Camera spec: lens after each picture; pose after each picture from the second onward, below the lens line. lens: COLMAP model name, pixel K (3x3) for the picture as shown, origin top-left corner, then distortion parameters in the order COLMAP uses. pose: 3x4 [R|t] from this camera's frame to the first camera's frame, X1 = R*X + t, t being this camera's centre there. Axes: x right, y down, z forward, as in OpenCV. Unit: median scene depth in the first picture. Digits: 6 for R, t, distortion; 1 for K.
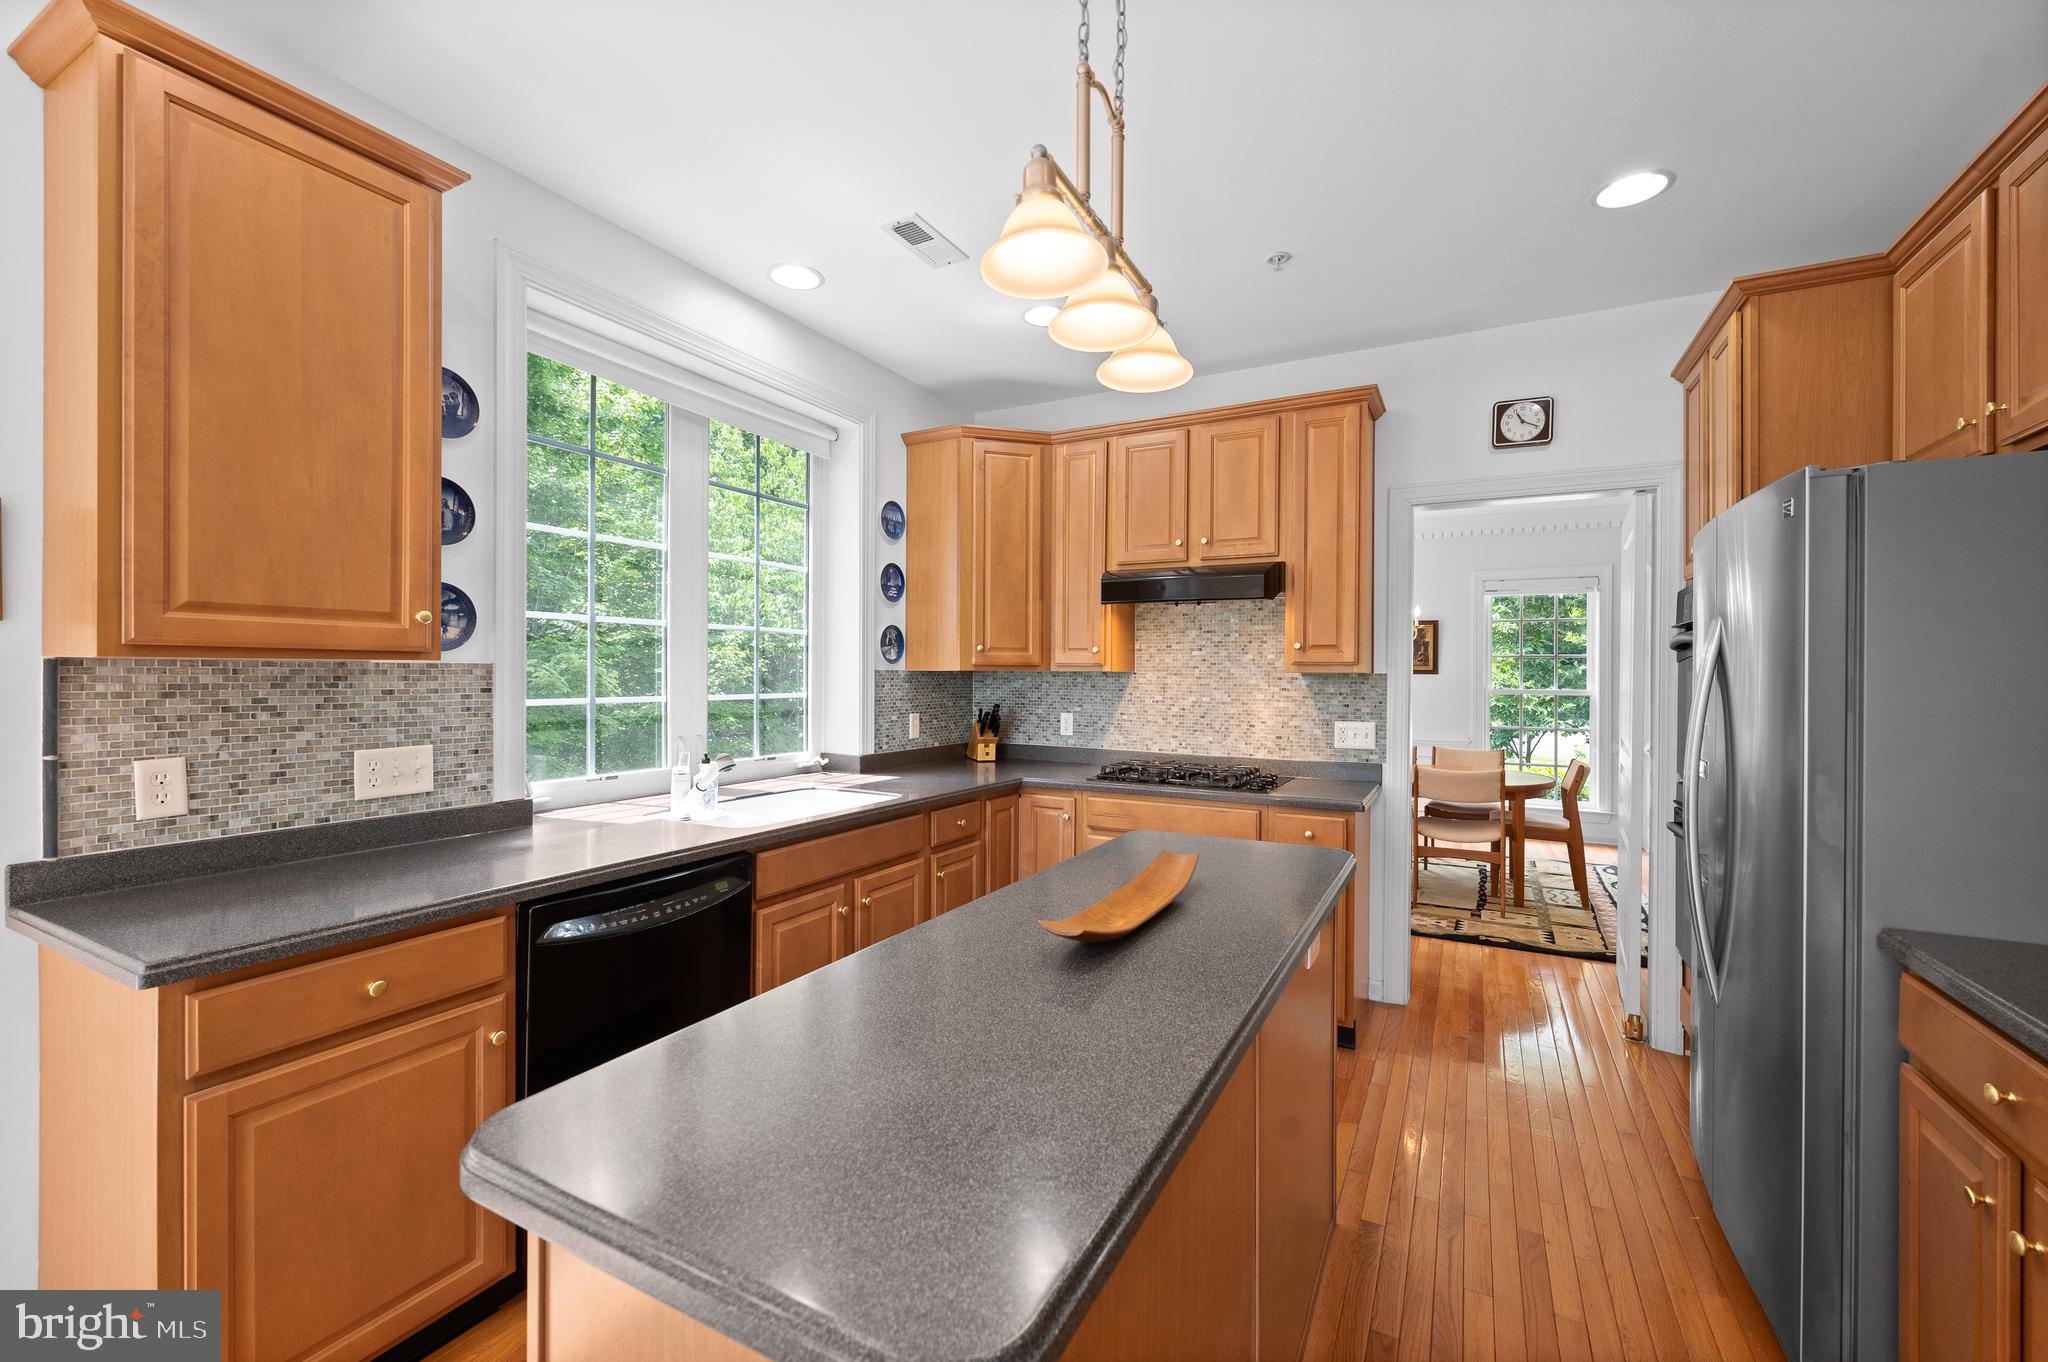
lens RADIAL K [[825.4, 0, 1032.4], [0, 825.4, 675.8], [0, 0, 1]] dist [-0.005513, 0.001413]
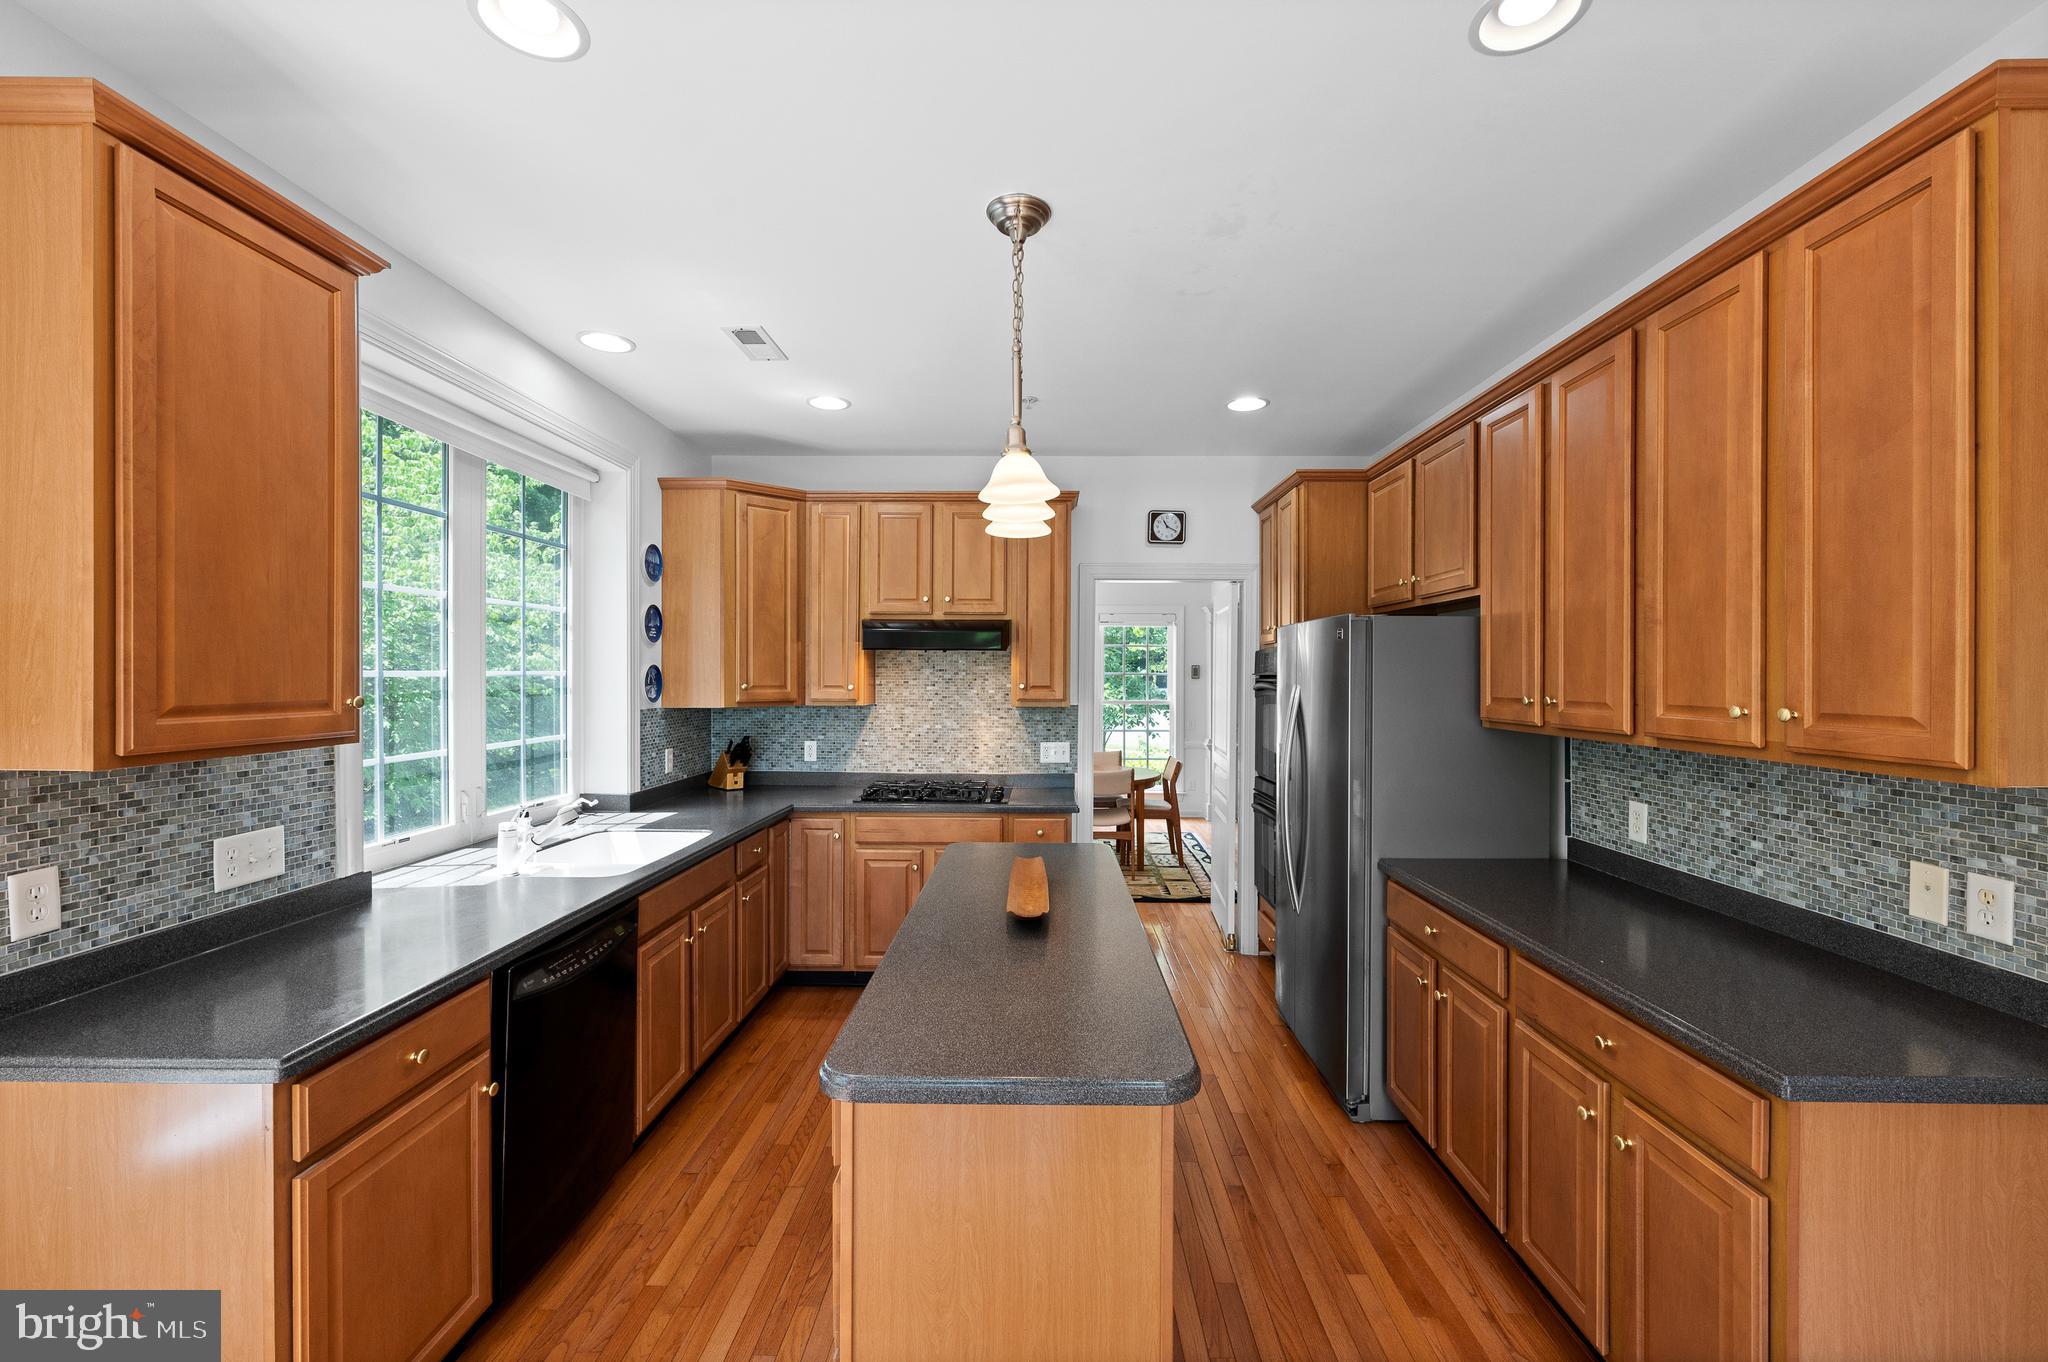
lens RADIAL K [[825.4, 0, 1028.7], [0, 825.4, 682.3], [0, 0, 1]] dist [-0.005513, 0.001413]
pose [[0.891398, -0.008166, 0.453148, -0.248913], [0.003429, 0.999931, 0.011274, -0.056496], [-0.453209, -0.008496, 0.891364, -0.149439]]
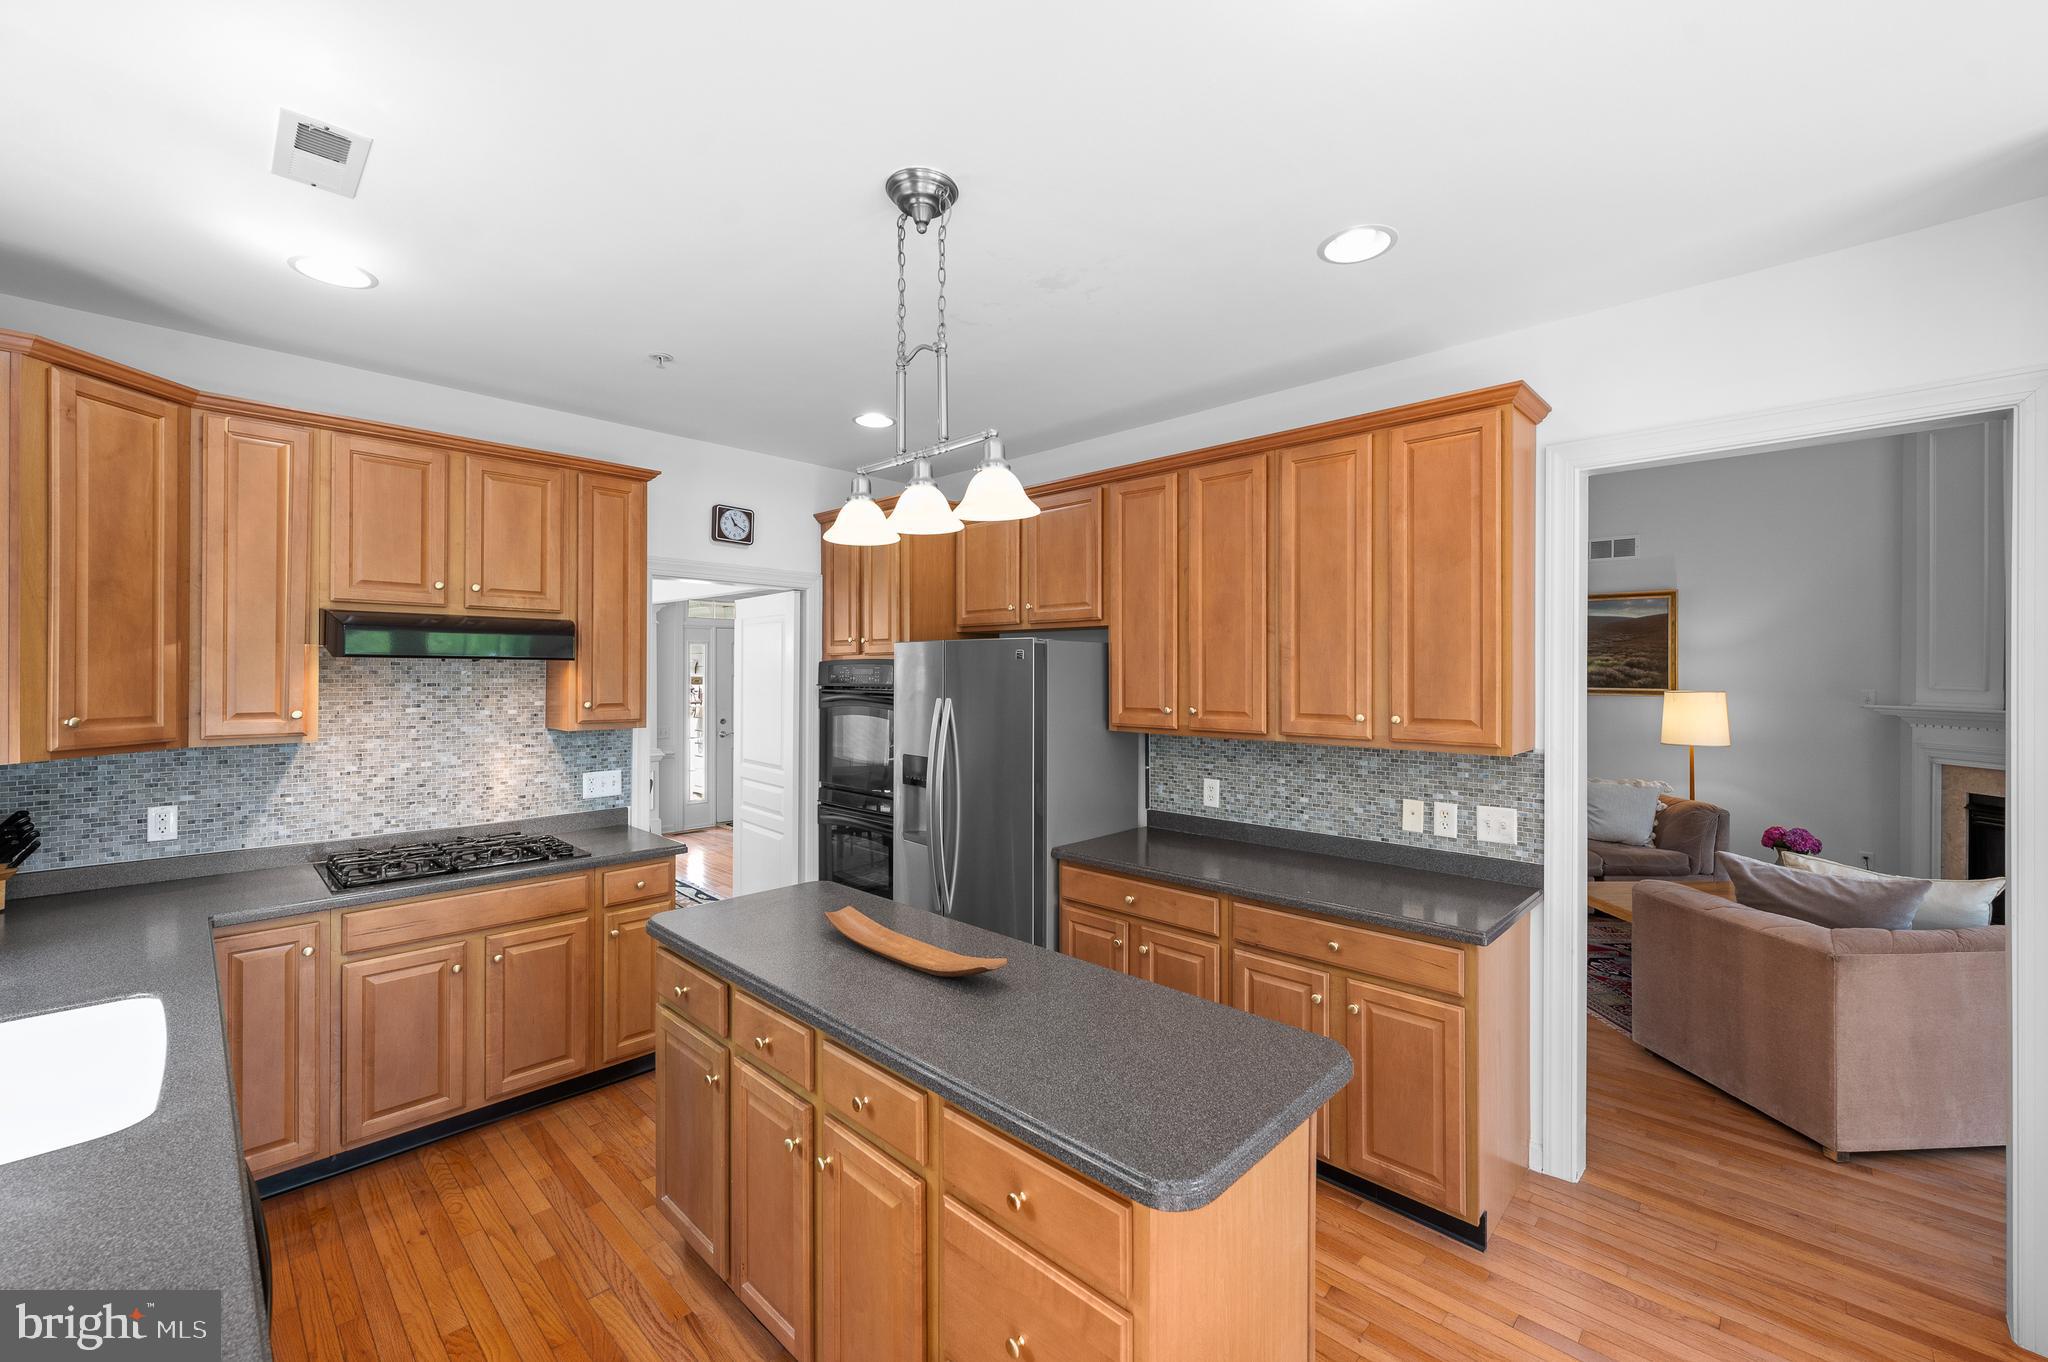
lens RADIAL K [[825.4, 0, 1025.3], [0, 825.4, 673.7], [0, 0, 1]] dist [-0.005513, 0.001413]
pose [[0.274759, -0.009439, 0.961467, -0.499541], [0.001299, 0.999955, 0.009446, -0.082755], [-0.961512, -0.001347, 0.274759, 0.199681]]
